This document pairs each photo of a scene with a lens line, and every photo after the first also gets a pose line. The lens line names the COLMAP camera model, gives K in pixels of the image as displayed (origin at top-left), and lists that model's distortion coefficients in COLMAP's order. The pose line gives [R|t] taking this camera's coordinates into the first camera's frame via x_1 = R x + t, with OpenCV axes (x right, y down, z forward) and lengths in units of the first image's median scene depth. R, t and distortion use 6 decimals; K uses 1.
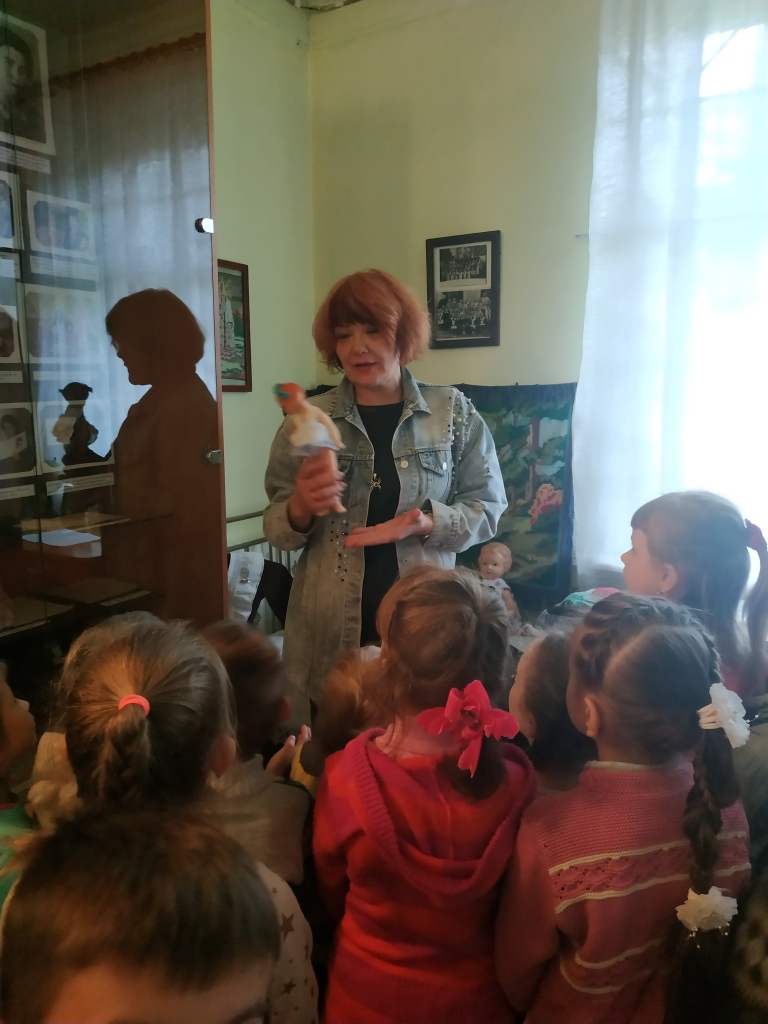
lens RADIAL K [[778.8, 0, 388.5], [0, 778.8, 511.5], [0, 0, 1]] dist [0.037911, -0.004338]
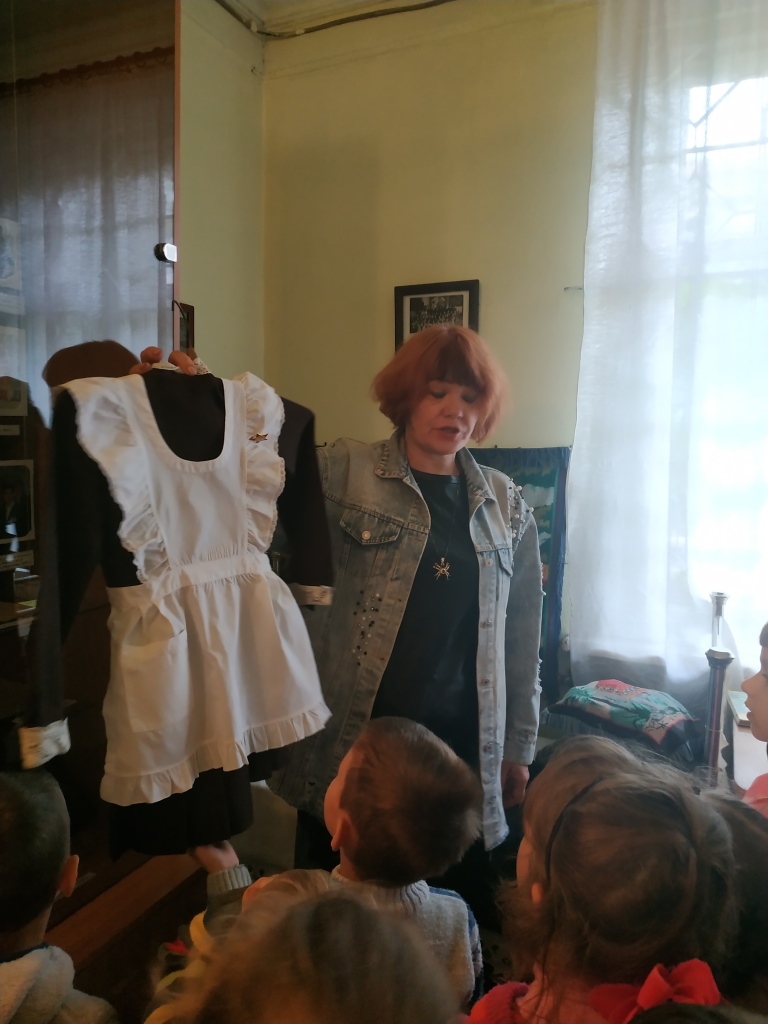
lens RADIAL K [[778.8, 0, 380.8], [0, 778.8, 510.7], [0, 0, 1]] dist [0.037911, -0.004338]
pose [[0.993857, 0.007918, 0.110387, -0.075527], [-0.000461, 0.997725, -0.067412, -0.031952], [-0.110670, 0.066947, 0.991600, 0.139785]]
